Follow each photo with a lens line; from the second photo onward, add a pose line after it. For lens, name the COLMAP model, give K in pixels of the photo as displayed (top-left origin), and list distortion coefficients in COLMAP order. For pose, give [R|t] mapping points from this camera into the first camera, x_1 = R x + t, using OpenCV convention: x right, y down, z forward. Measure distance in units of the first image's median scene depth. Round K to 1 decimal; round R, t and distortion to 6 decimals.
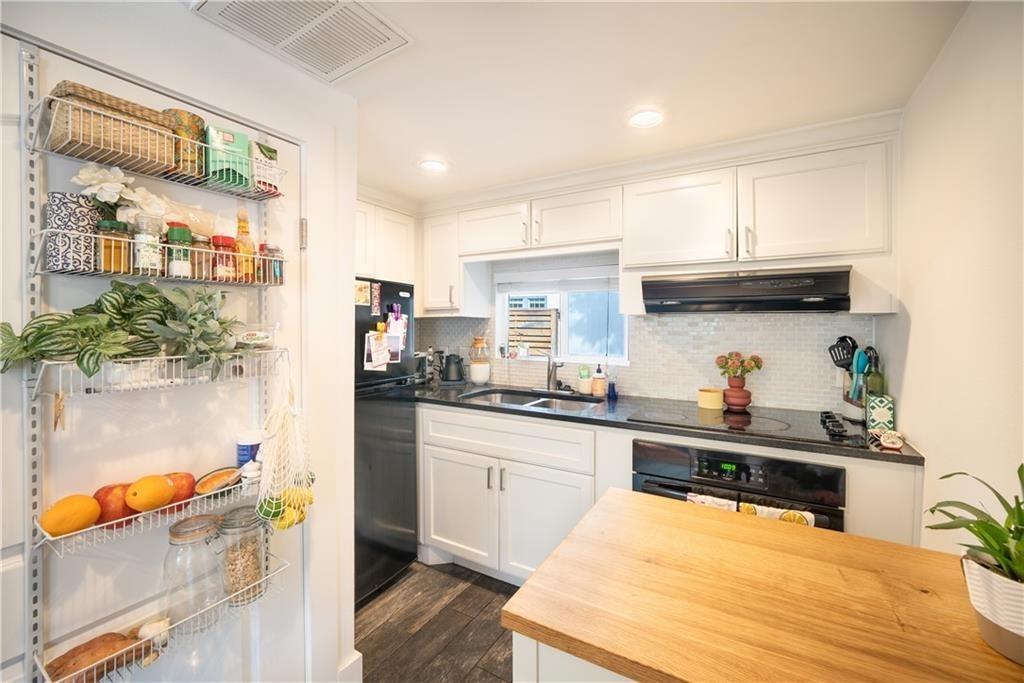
lens RADIAL K [[419.4, 0, 515.3], [0, 419.4, 332.8], [0, 0, 1]] dist [-0.000618, 0.001174]
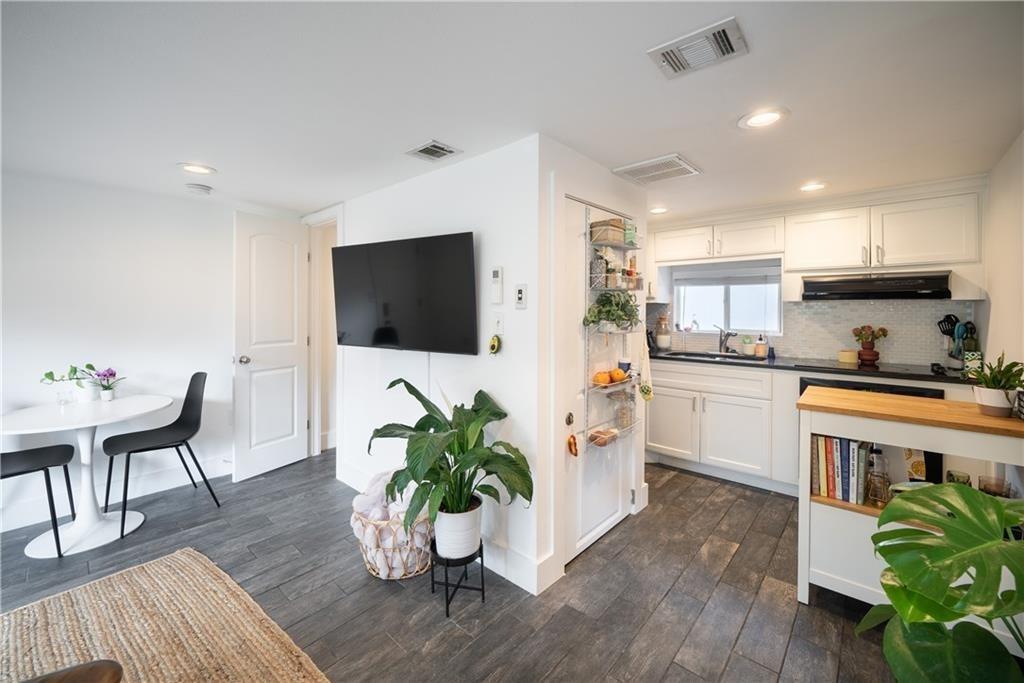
lens RADIAL K [[419.4, 0, 521.2], [0, 419.4, 317.7], [0, 0, 1]] dist [-0.000618, 0.001174]
pose [[0.985704, 0.000671, -0.168482, -0.465419], [-0.000314, 0.999998, 0.002145, 0.015301], [0.168483, -0.002061, 0.985702, -0.723671]]
